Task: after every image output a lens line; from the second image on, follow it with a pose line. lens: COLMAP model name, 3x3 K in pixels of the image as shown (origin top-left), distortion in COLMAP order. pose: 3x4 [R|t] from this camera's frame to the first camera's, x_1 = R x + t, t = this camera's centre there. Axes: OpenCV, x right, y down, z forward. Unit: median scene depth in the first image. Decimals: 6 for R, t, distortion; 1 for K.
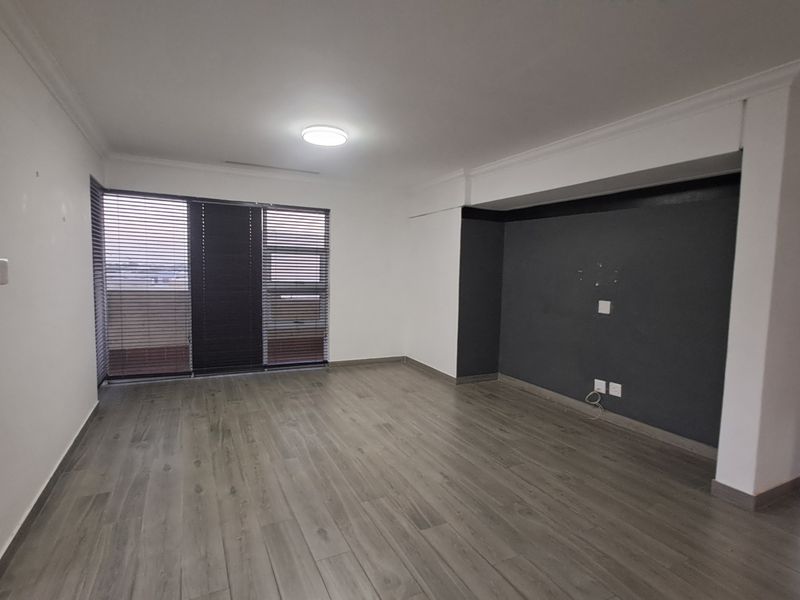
lens RADIAL K [[416.5, 0, 397.7], [0, 416.5, 301.3], [0, 0, 1]] dist [-0.011221, 0.004376]
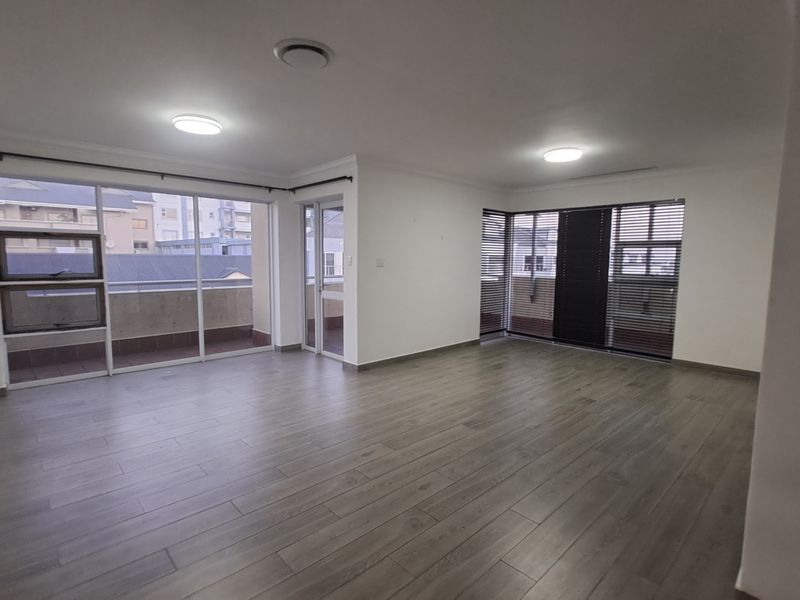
lens RADIAL K [[416.5, 0, 395.4], [0, 416.5, 301.4], [0, 0, 1]] dist [-0.011221, 0.004376]
pose [[0.279613, 0.082435, -0.956567, 0.654597], [-0.073172, 0.995239, 0.064379, -0.000998], [0.957321, 0.051993, 0.284314, 0.122823]]
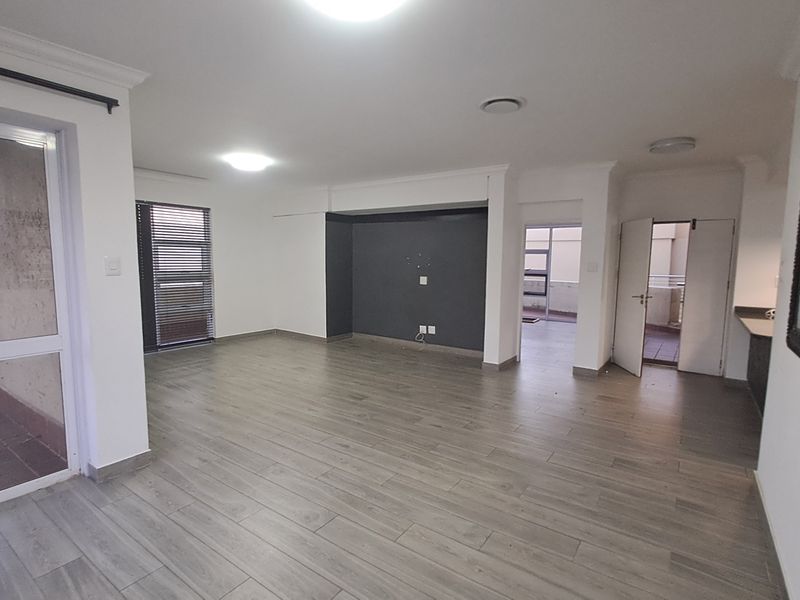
lens RADIAL K [[416.5, 0, 398.4], [0, 416.5, 299.2], [0, 0, 1]] dist [-0.011221, 0.004376]
pose [[0.886223, -0.060123, 0.459340, -0.279213], [0.045698, 0.998052, 0.042467, 0.010523], [-0.460999, -0.016644, 0.887245, -0.327728]]
